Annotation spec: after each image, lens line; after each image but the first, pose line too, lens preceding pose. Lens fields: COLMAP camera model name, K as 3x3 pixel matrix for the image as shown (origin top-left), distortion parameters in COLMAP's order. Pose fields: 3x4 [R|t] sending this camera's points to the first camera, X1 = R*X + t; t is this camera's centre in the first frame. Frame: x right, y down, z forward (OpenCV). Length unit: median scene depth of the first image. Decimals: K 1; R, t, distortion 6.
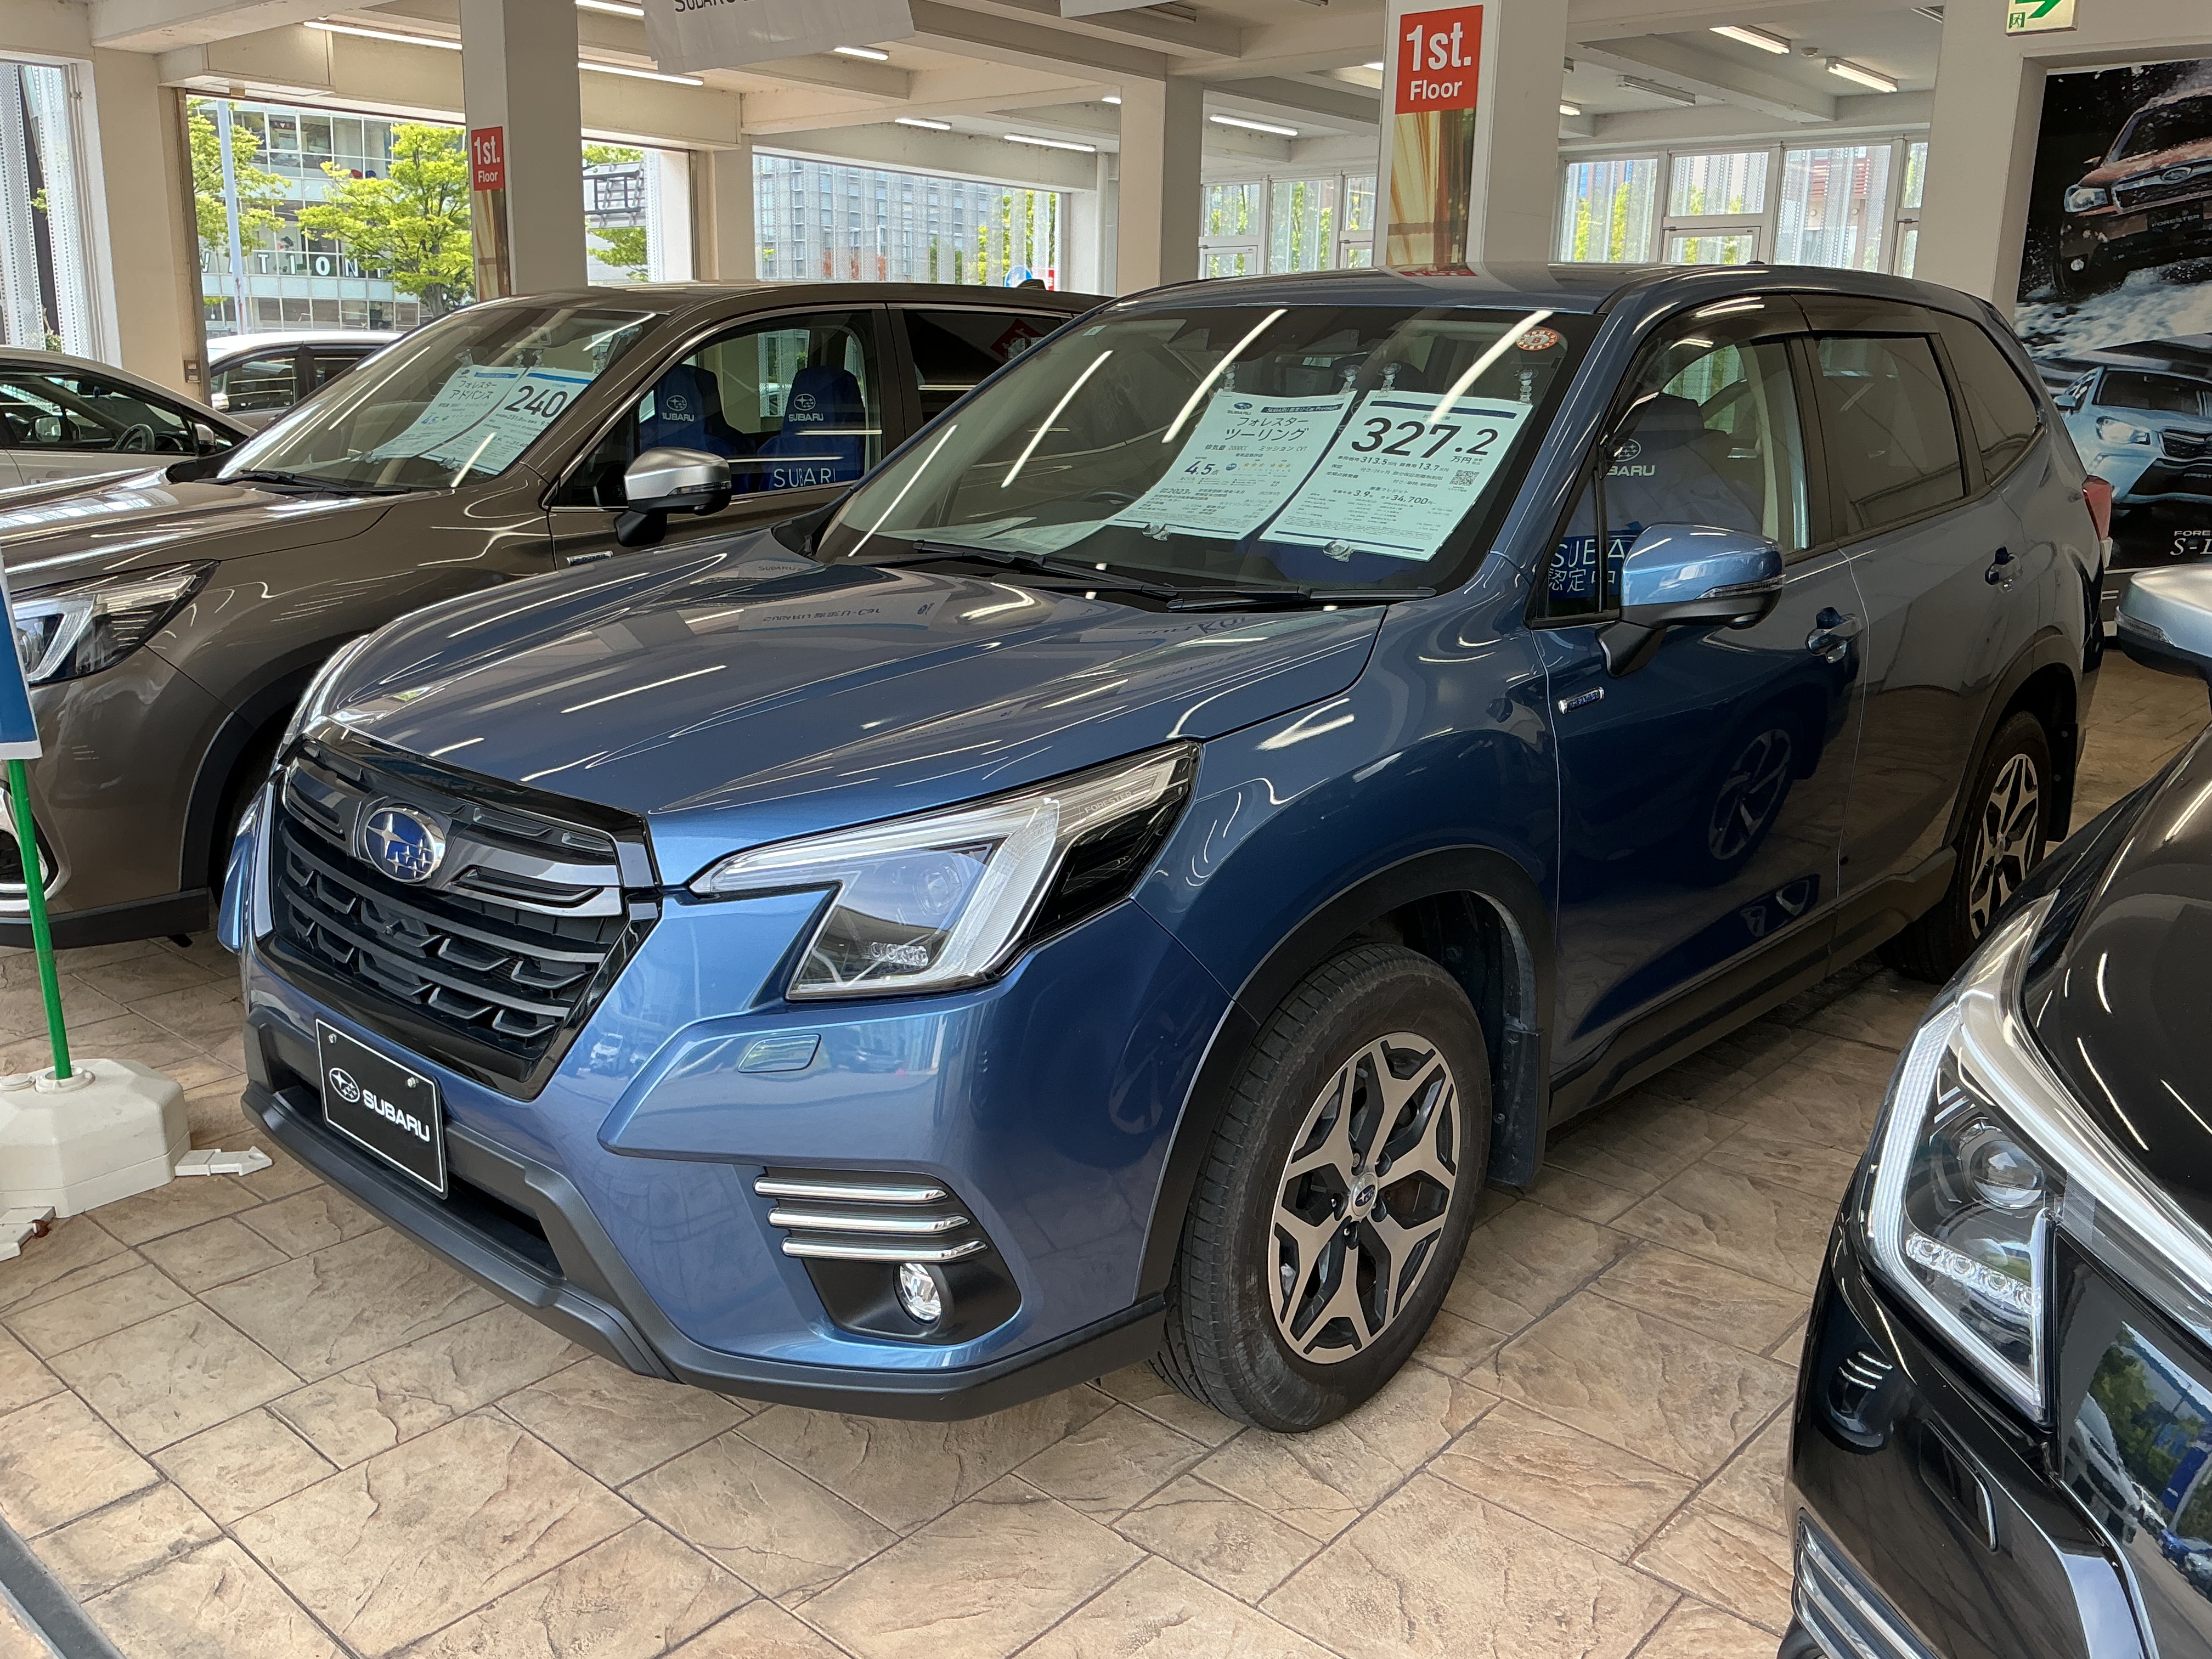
lens RADIAL K [[1822.3, 0, 1085.9], [0, 1822.3, 840.1], [0, 0, 1]] dist [0.027715, -0.071414]
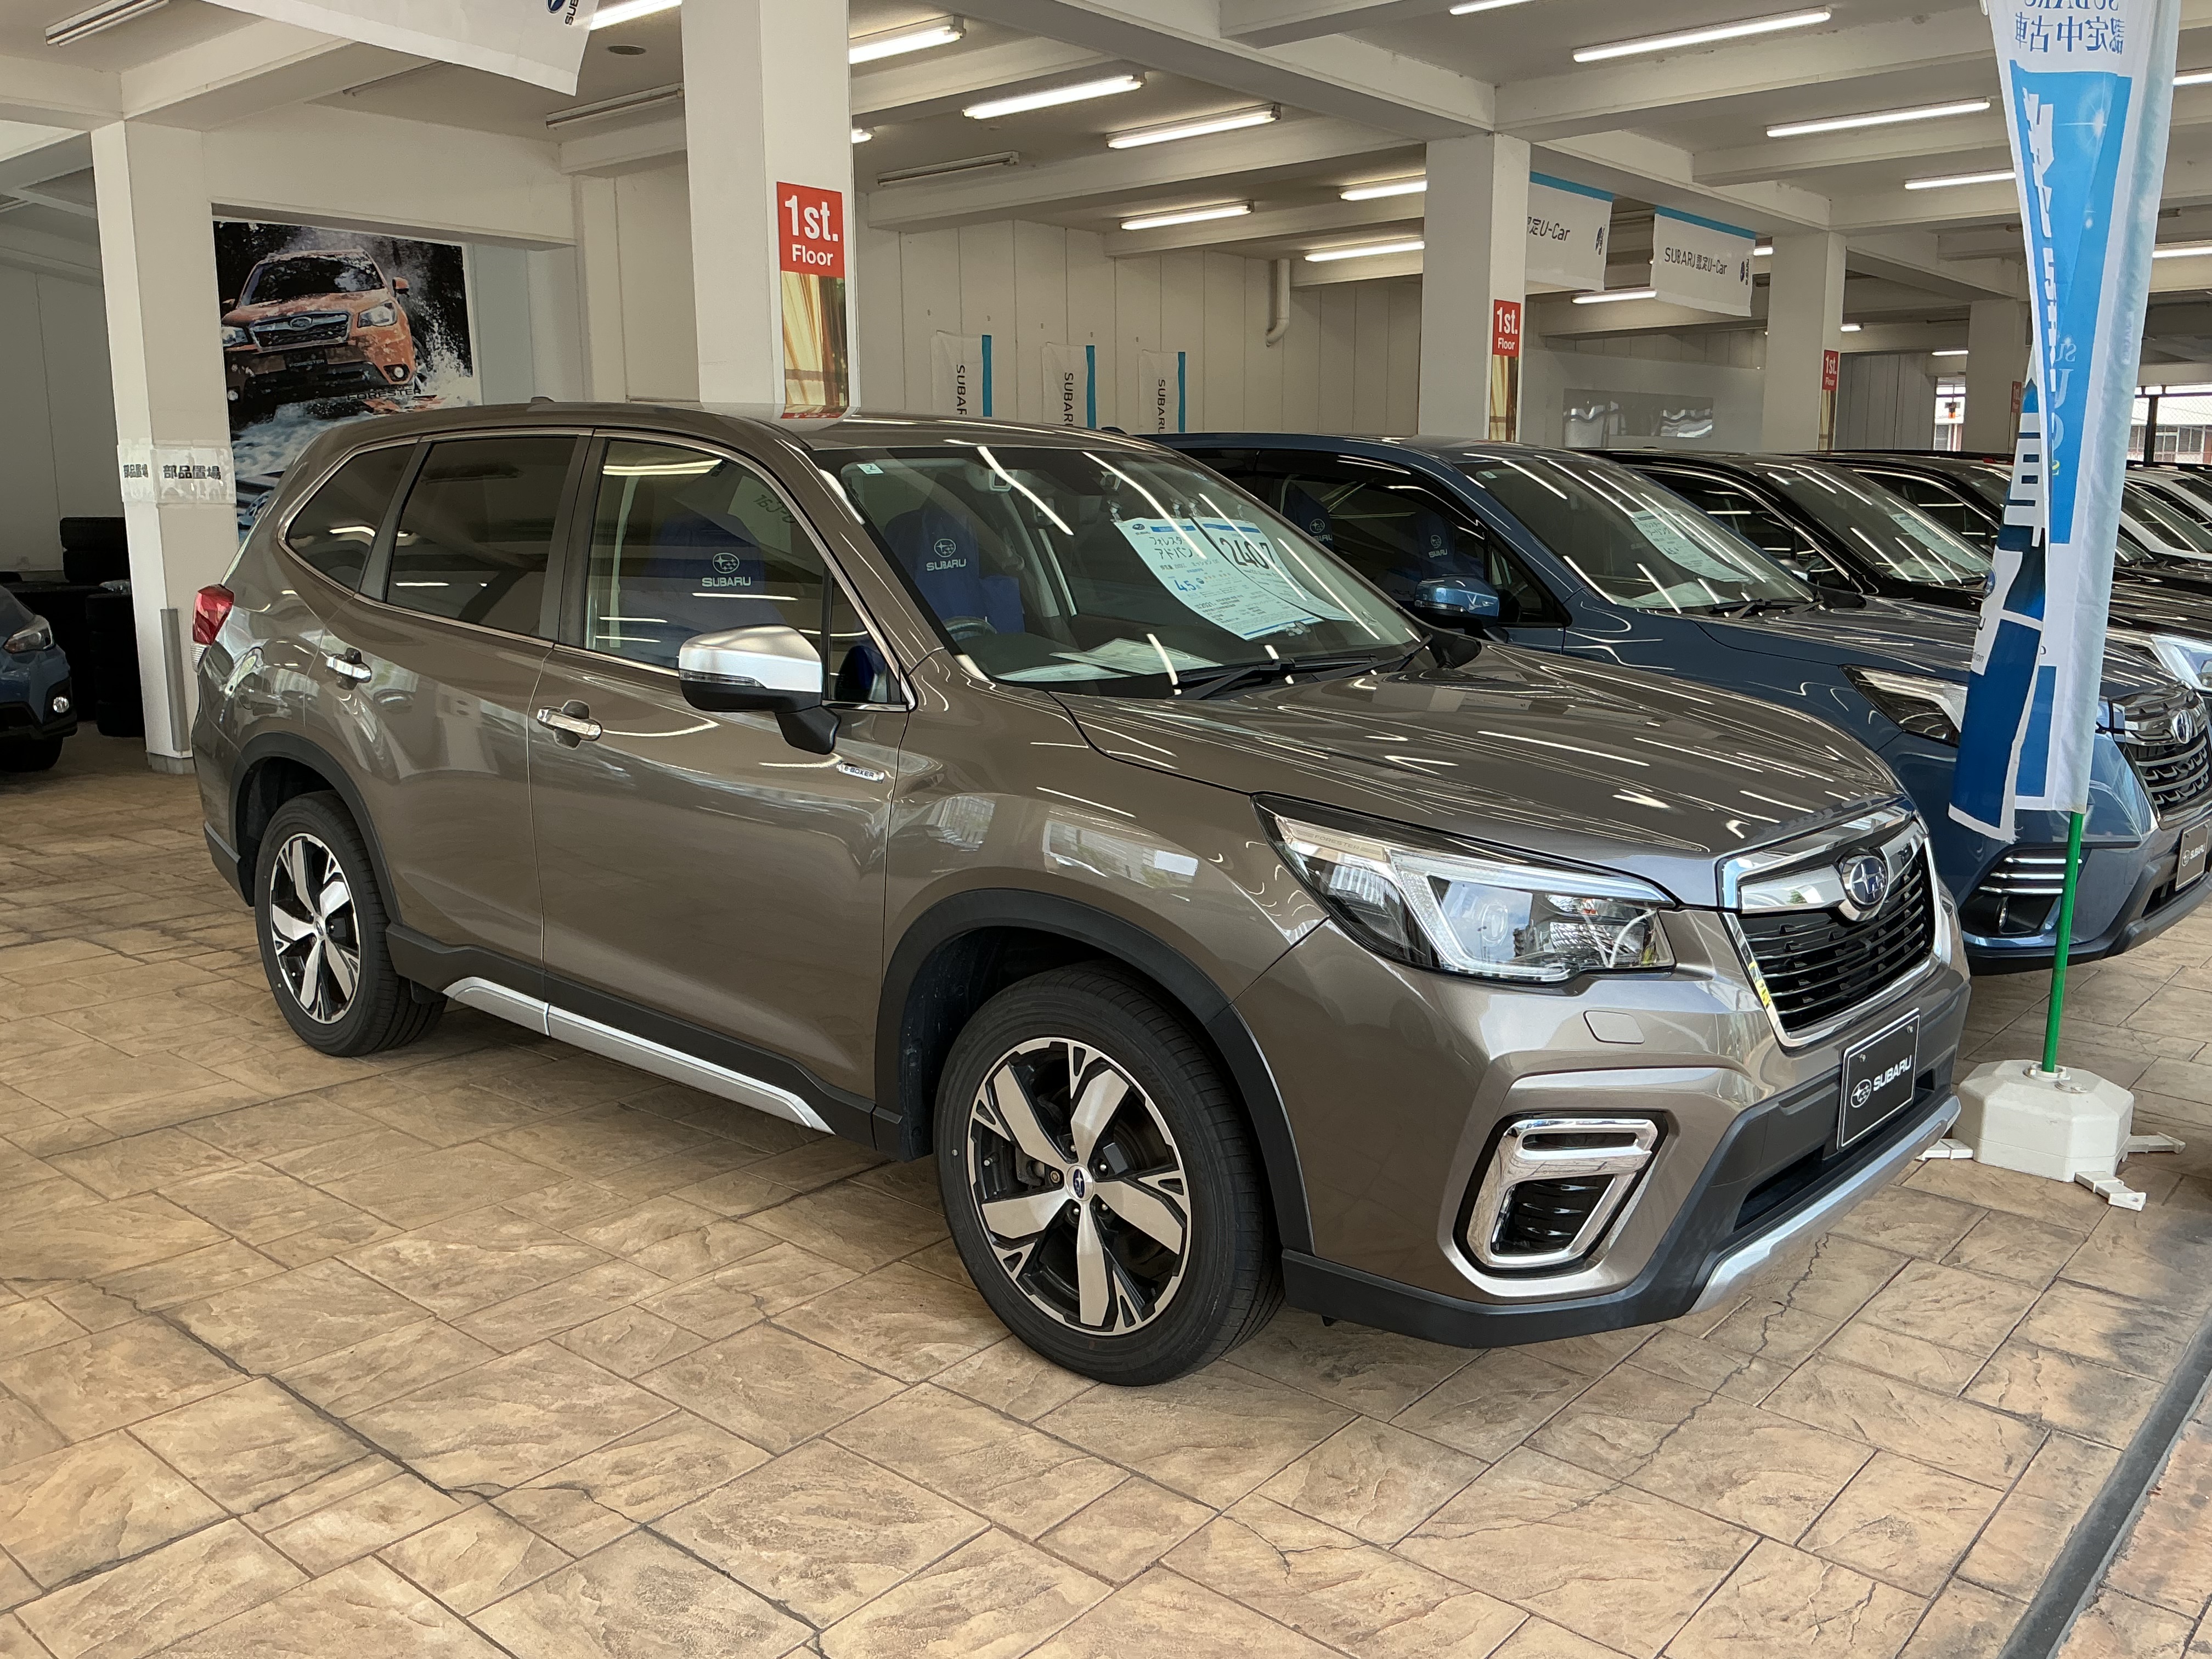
lens RADIAL K [[1822.3, 0, 1144.8], [0, 1822.3, 838.0], [0, 0, 1]] dist [0.027715, -0.071414]
pose [[-0.011416, -0.193285, 0.981076, -2.079830], [0.250600, 0.949276, 0.189936, -0.489653], [-0.968023, 0.248026, 0.037600, 1.787602]]
